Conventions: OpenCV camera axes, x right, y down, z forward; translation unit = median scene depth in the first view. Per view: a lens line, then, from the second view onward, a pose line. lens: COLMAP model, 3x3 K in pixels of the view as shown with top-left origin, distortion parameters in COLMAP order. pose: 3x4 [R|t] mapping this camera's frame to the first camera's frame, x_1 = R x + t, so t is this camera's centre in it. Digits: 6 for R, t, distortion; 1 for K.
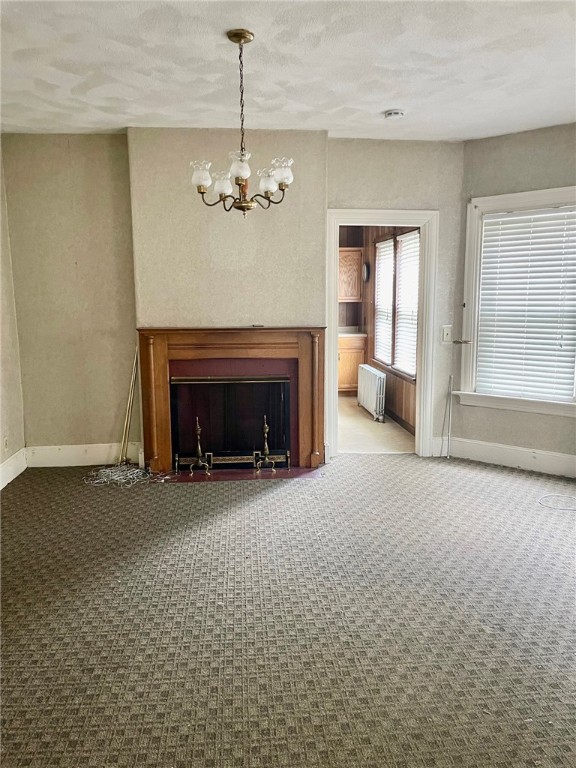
lens RADIAL K [[569.5, 0, 289.4], [0, 569.5, 381.3], [0, 0, 1]] dist [0.059600, -0.072706]
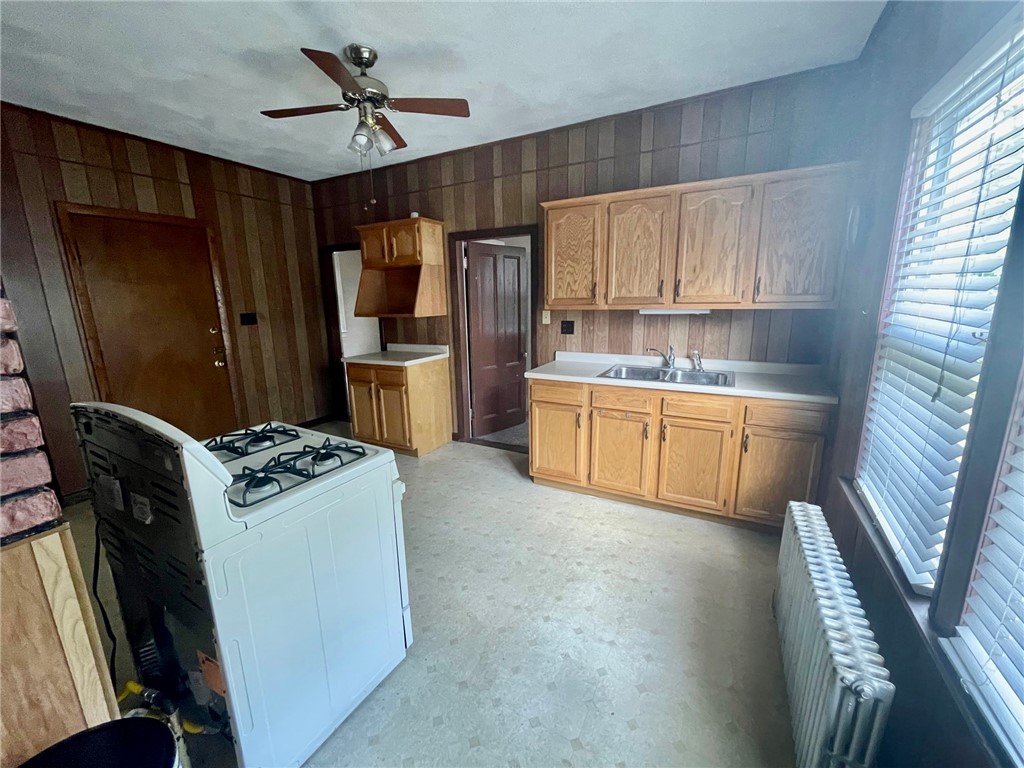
lens RADIAL K [[408.2, 0, 511.0], [0, 408.2, 382.3], [0, 0, 1]] dist [-0.000631, -0.000303]
pose [[0.832401, 0.103049, -0.544508, 0.212967], [-0.068047, 0.994130, 0.084115, -0.208548], [0.549980, -0.032965, 0.834527, 1.380042]]
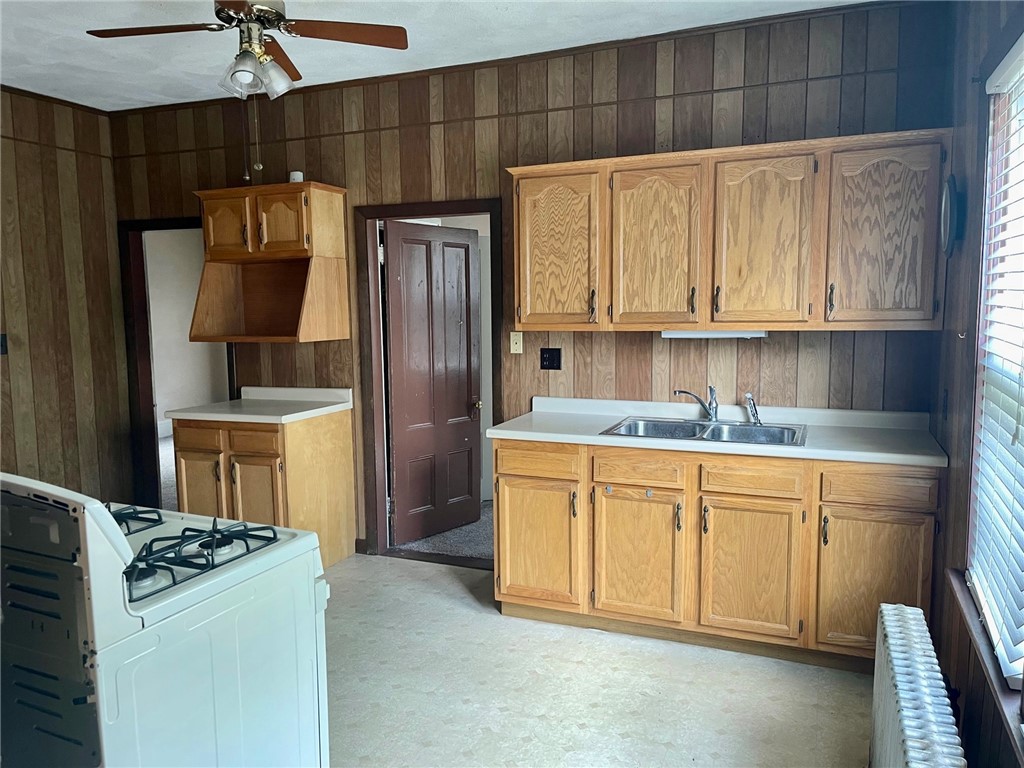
lens RADIAL K [[759.3, 0, 509.1], [0, 759.3, 389.7], [0, 0, 1]] dist [0.059600, -0.072706]
pose [[0.882843, 0.045690, -0.467440, 0.254338], [-0.061671, 0.997917, -0.018936, -0.196203], [0.465601, 0.045545, 0.883822, 1.255957]]
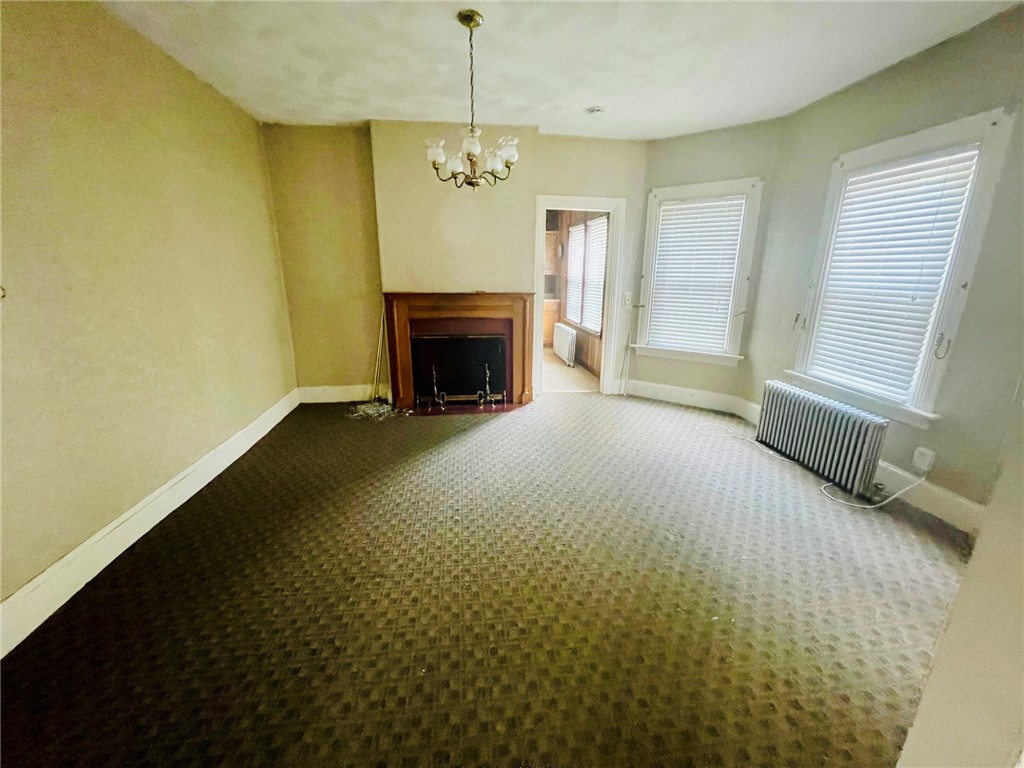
lens RADIAL K [[408.2, 0, 511.0], [0, 408.2, 382.3], [0, 0, 1]] dist [-0.000631, -0.000303]
pose [[0.999374, -0.000084, 0.035389, -0.023576], [-0.004022, 0.993247, 0.115948, -0.004820], [-0.035160, -0.116018, 0.992625, 0.103094]]
